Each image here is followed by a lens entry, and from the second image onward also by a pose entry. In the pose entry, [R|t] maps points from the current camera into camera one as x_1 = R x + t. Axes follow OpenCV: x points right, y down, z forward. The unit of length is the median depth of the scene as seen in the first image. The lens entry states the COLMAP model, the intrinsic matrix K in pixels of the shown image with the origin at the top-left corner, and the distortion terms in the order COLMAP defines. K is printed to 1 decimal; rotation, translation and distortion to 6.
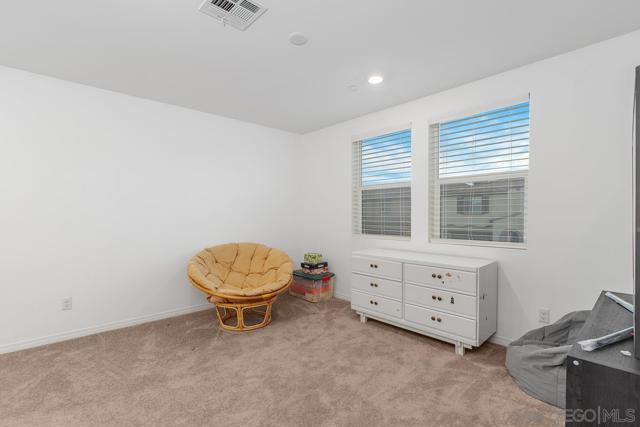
lens RADIAL K [[292.8, 0, 317.3], [0, 292.8, 217.9], [0, 0, 1]] dist [0.001418, 0.001067]
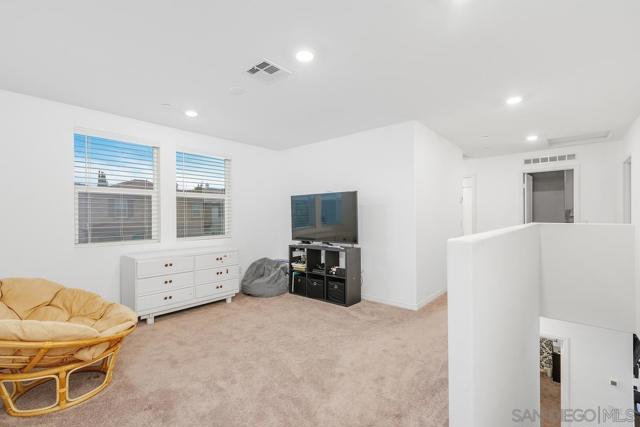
lens RADIAL K [[292.8, 0, 317.5], [0, 292.8, 214.3], [0, 0, 1]] dist [0.001418, 0.001067]
pose [[-0.114524, 0.005761, 0.993404, -1.014737], [0.016191, 0.999861, -0.003932, -0.019029], [-0.993288, 0.015634, -0.114602, 0.560191]]
